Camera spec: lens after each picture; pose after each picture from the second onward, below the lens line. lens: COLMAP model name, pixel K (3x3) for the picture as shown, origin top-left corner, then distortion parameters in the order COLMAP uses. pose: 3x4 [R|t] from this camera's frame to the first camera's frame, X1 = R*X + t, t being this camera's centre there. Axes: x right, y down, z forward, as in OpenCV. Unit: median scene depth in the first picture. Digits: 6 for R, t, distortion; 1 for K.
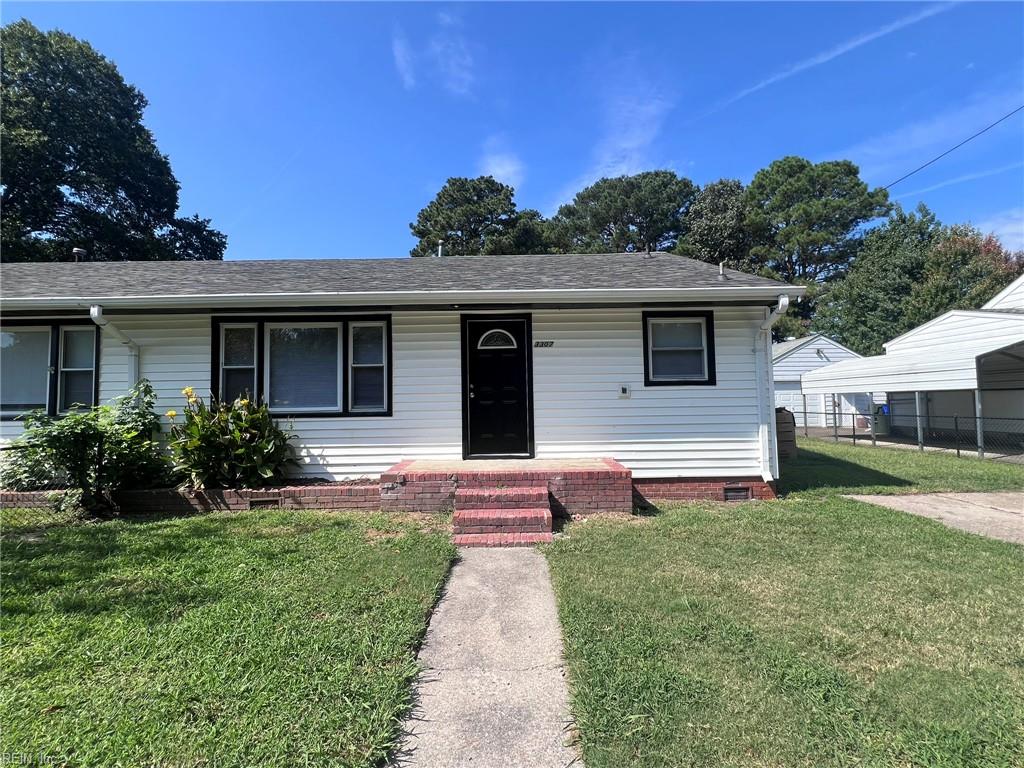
lens RADIAL K [[457.5, 0, 512.0], [0, 457.5, 384.0], [0, 0, 1]] dist [0.001114, -0.000166]
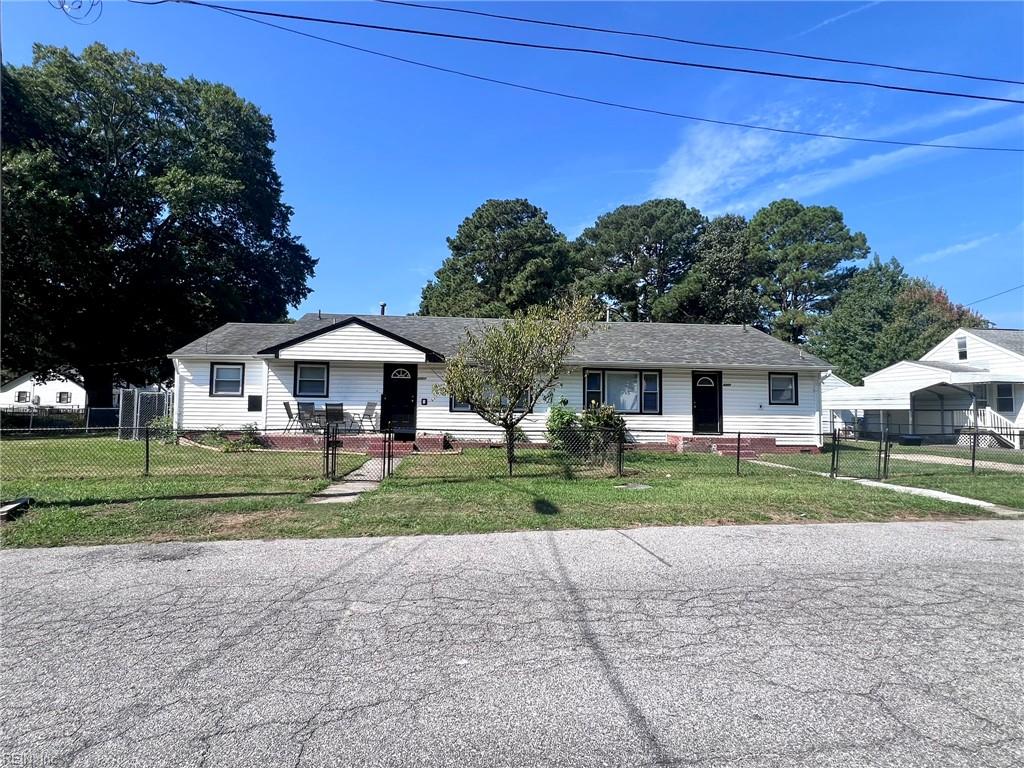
lens RADIAL K [[514.8, 0, 514.3], [0, 514.8, 382.3], [0, 0, 1]] dist [-0.001028, 0.000062]
pose [[0.994968, 0.032401, 0.094807, -0.266934], [-0.031325, 0.999427, -0.012819, -0.007532], [-0.095168, 0.009785, 0.995413, -0.314278]]
